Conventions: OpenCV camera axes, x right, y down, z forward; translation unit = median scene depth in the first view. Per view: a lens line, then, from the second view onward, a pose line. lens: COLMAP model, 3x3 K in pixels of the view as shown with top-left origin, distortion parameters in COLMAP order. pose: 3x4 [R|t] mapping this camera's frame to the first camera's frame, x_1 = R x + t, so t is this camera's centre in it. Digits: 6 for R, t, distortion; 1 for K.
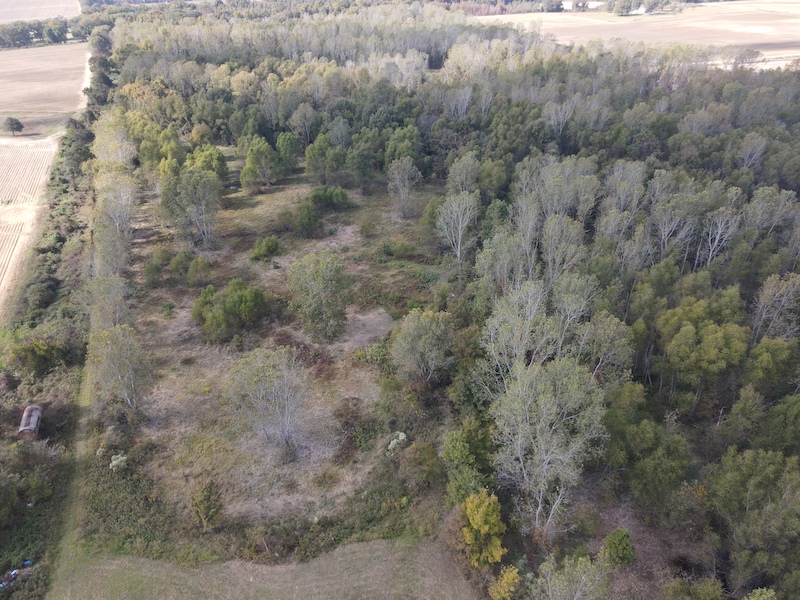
lens RADIAL K [[578.8, 0, 400.0], [0, 578.8, 300.0], [0, 0, 1]] dist [0.013747, 0.001943]
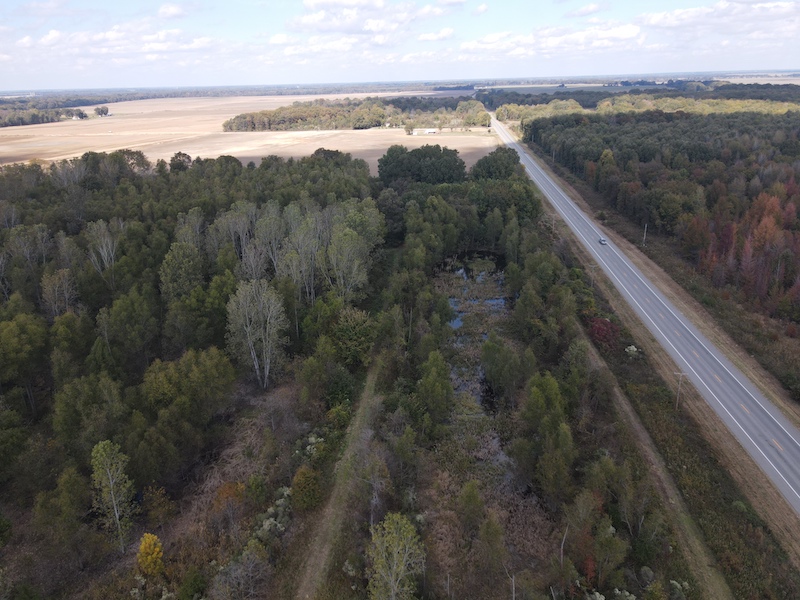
lens RADIAL K [[578.8, 0, 400.0], [0, 578.8, 300.0], [0, 0, 1]] dist [0.013747, 0.001943]
pose [[0.463468, -0.300600, 0.833569, -0.003774], [0.449613, 0.890389, 0.071103, 0.177098], [-0.763574, 0.341829, 0.547821, -0.107813]]
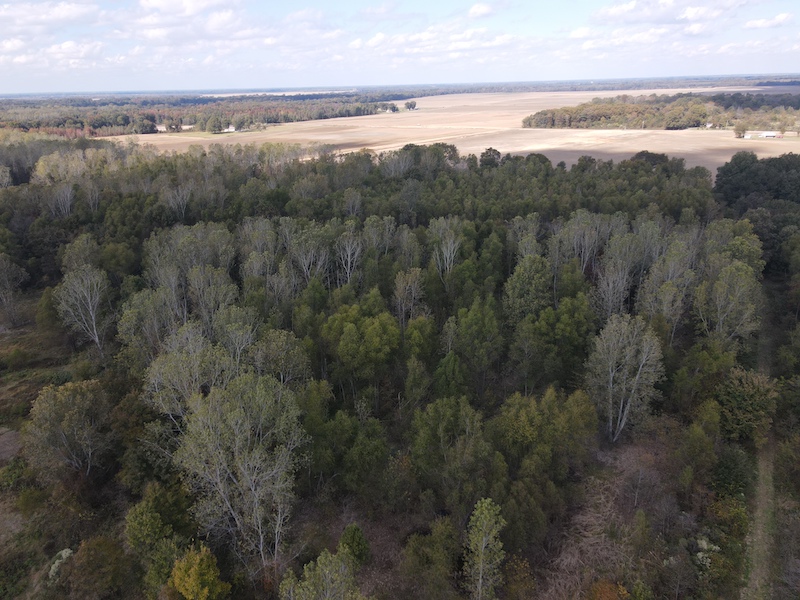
lens RADIAL K [[578.8, 0, 400.0], [0, 578.8, 300.0], [0, 0, 1]] dist [0.013747, 0.001943]
pose [[0.809057, -0.200774, 0.552374, 0.001251], [0.295069, 0.951569, -0.086315, 0.082151], [-0.508293, 0.232822, 0.829115, 0.052264]]
